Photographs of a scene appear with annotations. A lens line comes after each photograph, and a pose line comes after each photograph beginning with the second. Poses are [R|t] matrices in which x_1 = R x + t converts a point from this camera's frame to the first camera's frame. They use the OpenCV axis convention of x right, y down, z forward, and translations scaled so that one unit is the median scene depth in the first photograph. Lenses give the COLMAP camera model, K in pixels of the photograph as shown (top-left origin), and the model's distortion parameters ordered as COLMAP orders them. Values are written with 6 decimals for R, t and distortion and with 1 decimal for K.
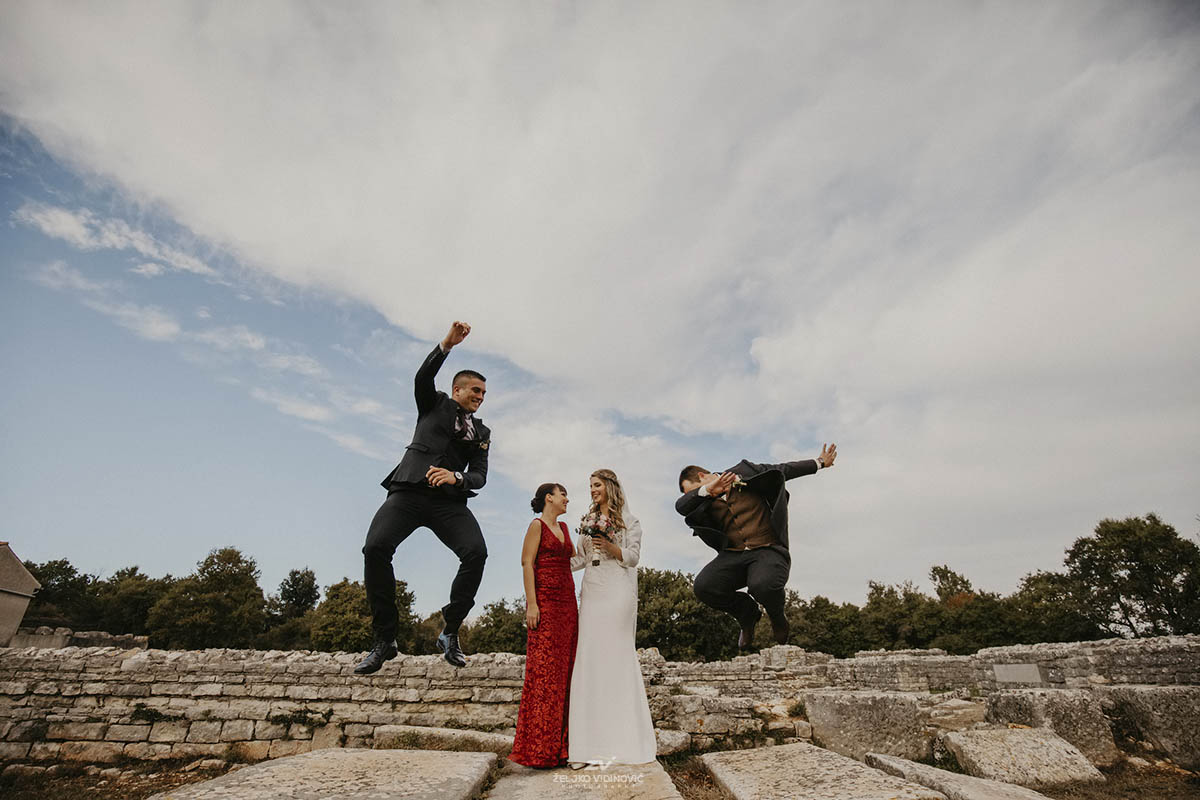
lens RADIAL K [[551.7, 0, 600.9], [0, 551.7, 403.8], [0, 0, 1]] dist [-0.039041, 0.008744]
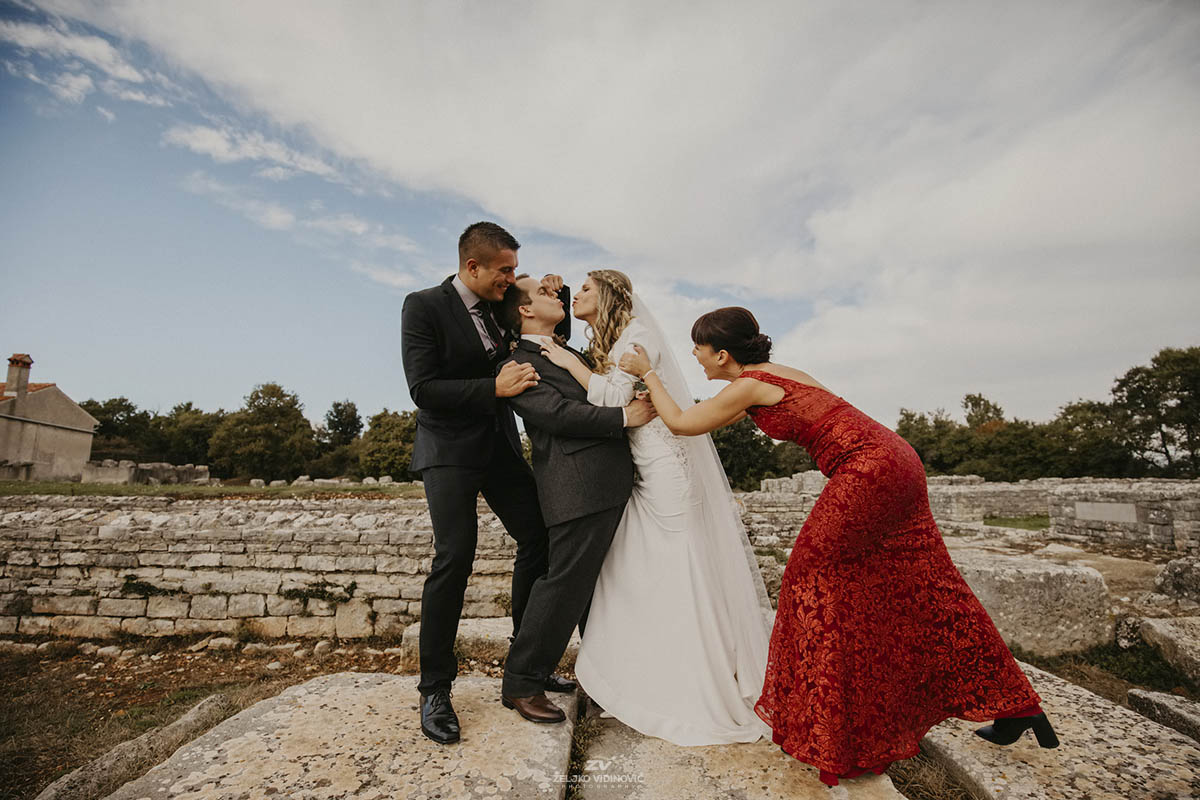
lens RADIAL K [[551.7, 0, 600.9], [0, 551.7, 403.8], [0, 0, 1]] dist [-0.039041, 0.008744]
pose [[0.998832, -0.007340, -0.047748, -0.081716], [0.021336, 0.953791, 0.299711, 0.067295], [0.043342, -0.300380, 0.952834, 0.297180]]
